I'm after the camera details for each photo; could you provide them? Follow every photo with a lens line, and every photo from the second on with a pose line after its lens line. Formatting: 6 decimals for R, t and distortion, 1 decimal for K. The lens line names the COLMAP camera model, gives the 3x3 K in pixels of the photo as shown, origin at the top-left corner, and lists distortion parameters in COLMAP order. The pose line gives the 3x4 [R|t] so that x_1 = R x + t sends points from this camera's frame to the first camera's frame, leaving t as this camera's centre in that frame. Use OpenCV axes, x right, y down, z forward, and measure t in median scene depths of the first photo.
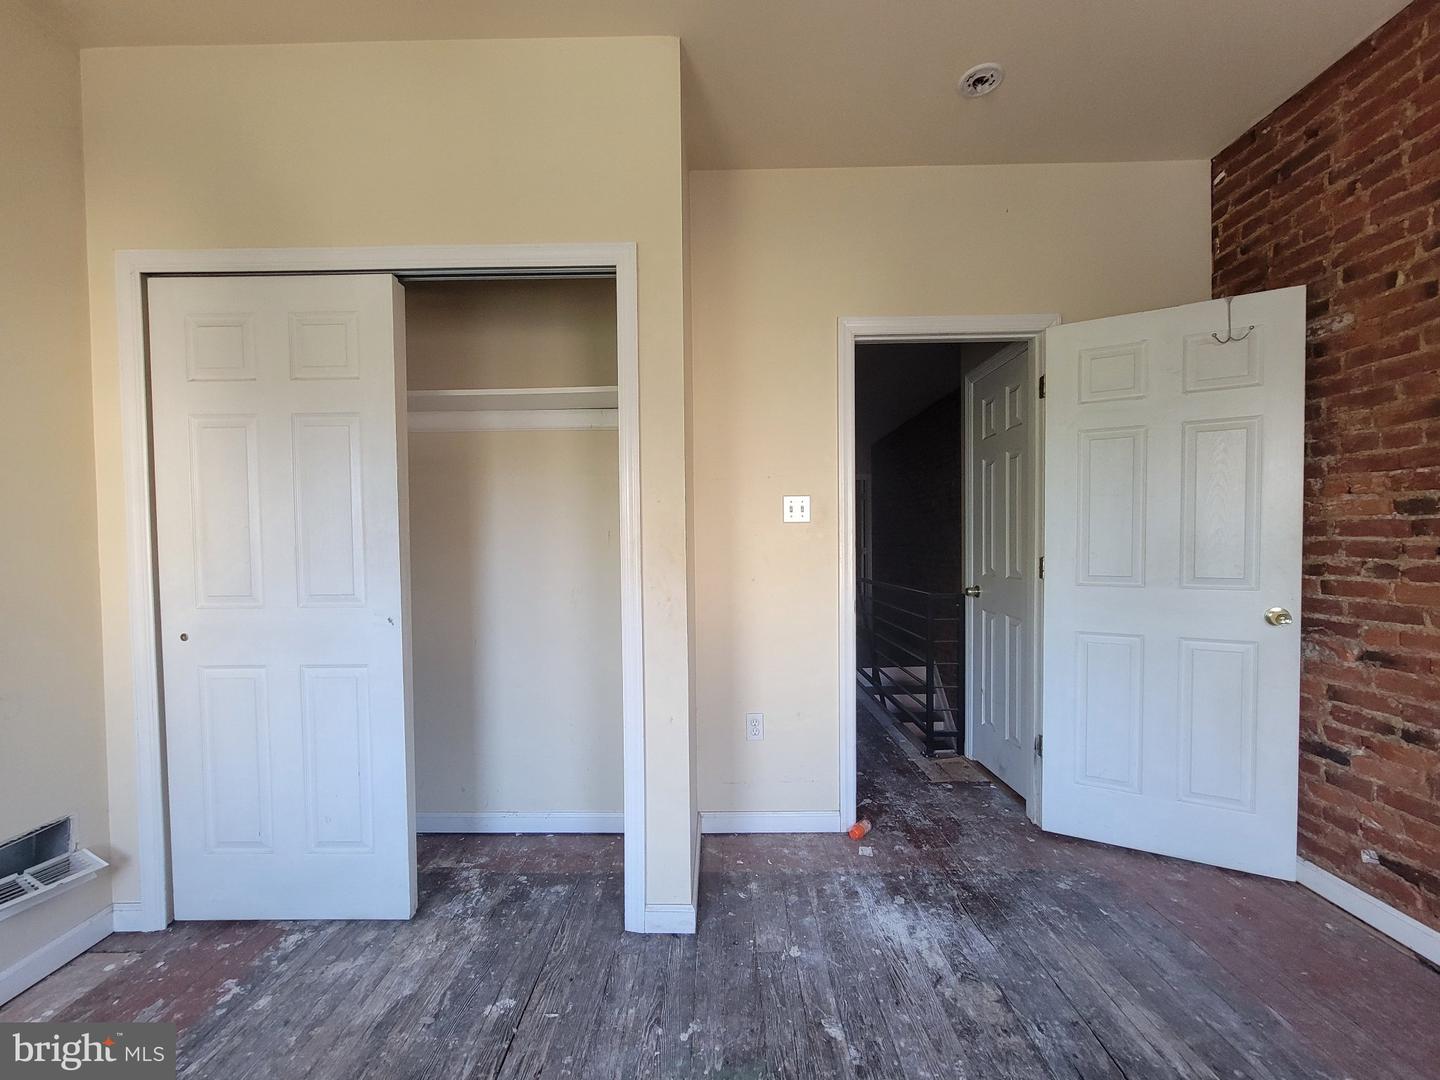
lens RADIAL K [[586.1, 0, 712.5], [0, 586.1, 559.8], [0, 0, 1]] dist [0.001286, -0.001058]
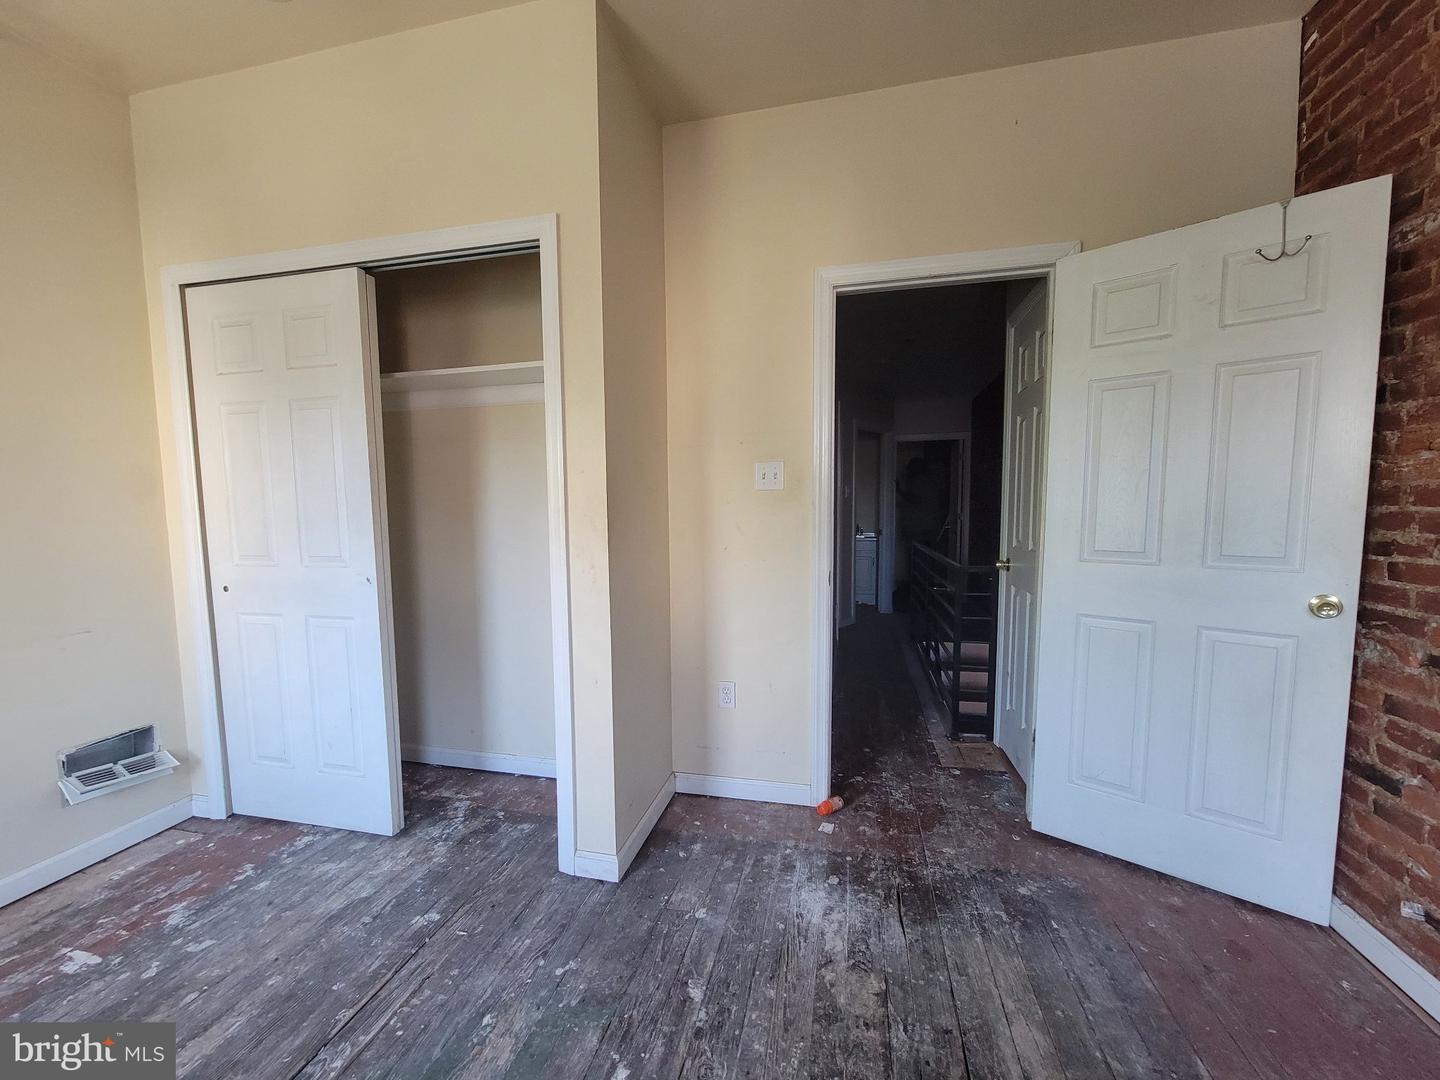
lens RADIAL K [[586.1, 0, 713.0], [0, 586.1, 557.5], [0, 0, 1]] dist [0.001286, -0.001058]
pose [[0.975193, 0.020570, -0.220400, 0.347621], [-0.007508, 0.998174, 0.059937, -0.012181], [0.221231, -0.056795, 0.973566, 0.040503]]
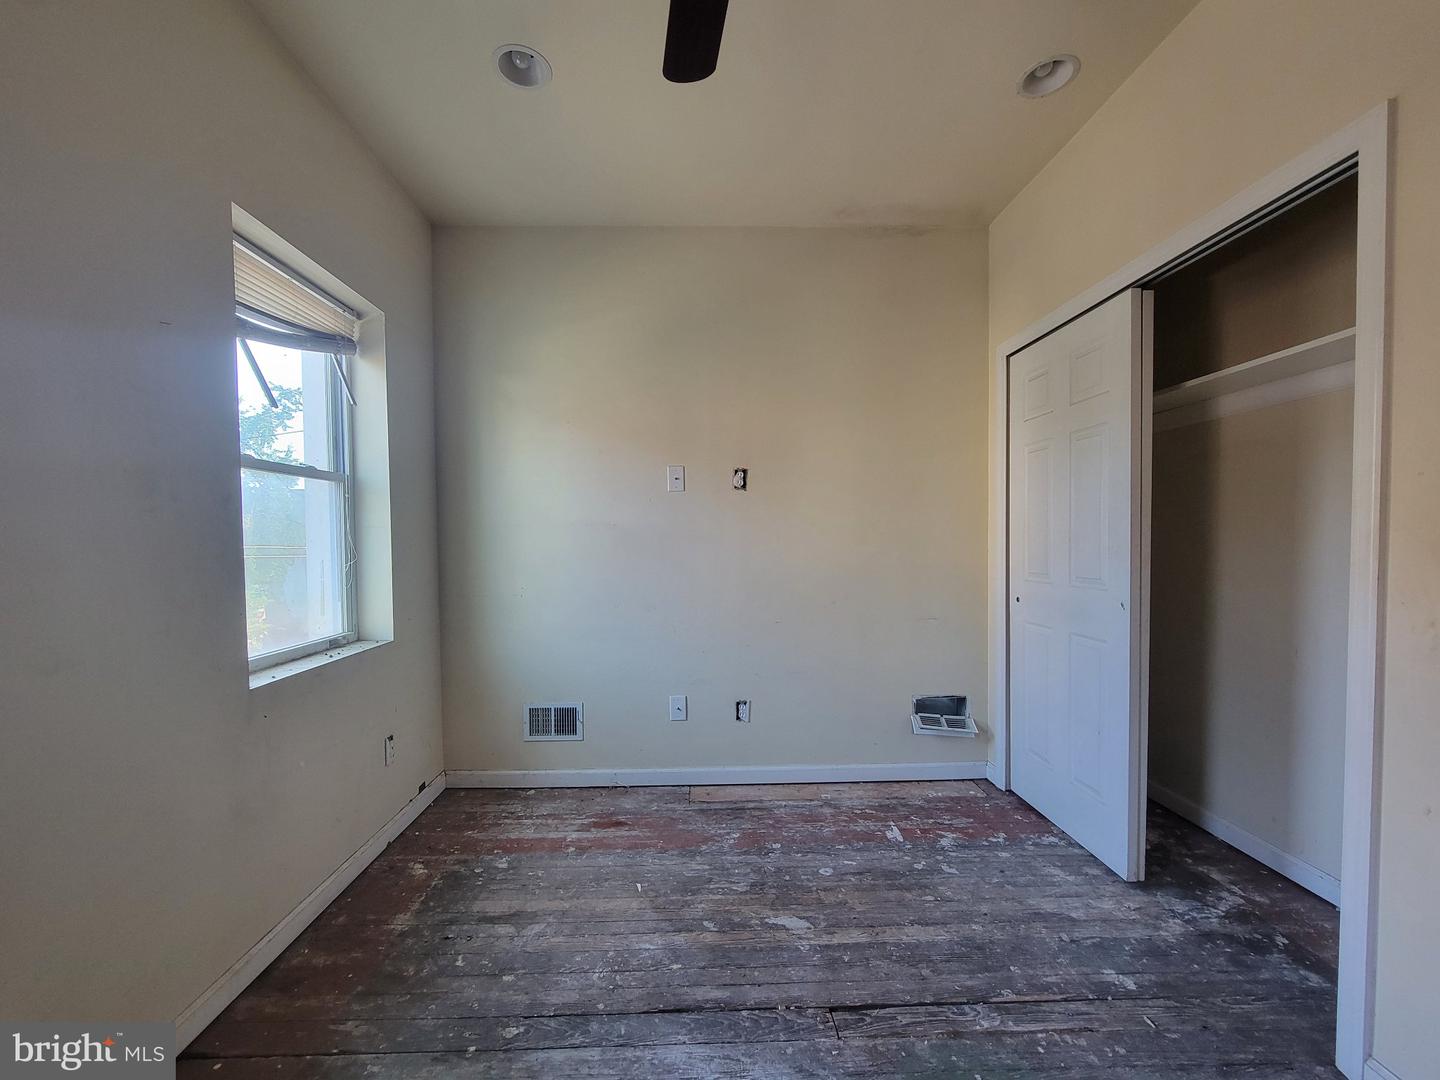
lens RADIAL K [[586.1, 0, 705.6], [0, 586.1, 557.9], [0, 0, 1]] dist [0.001286, -0.001058]
pose [[0.028353, 0.042481, -0.998695, 0.521729], [-0.013914, 0.999017, 0.042099, -0.020820], [0.999501, 0.012702, 0.028916, 0.179978]]
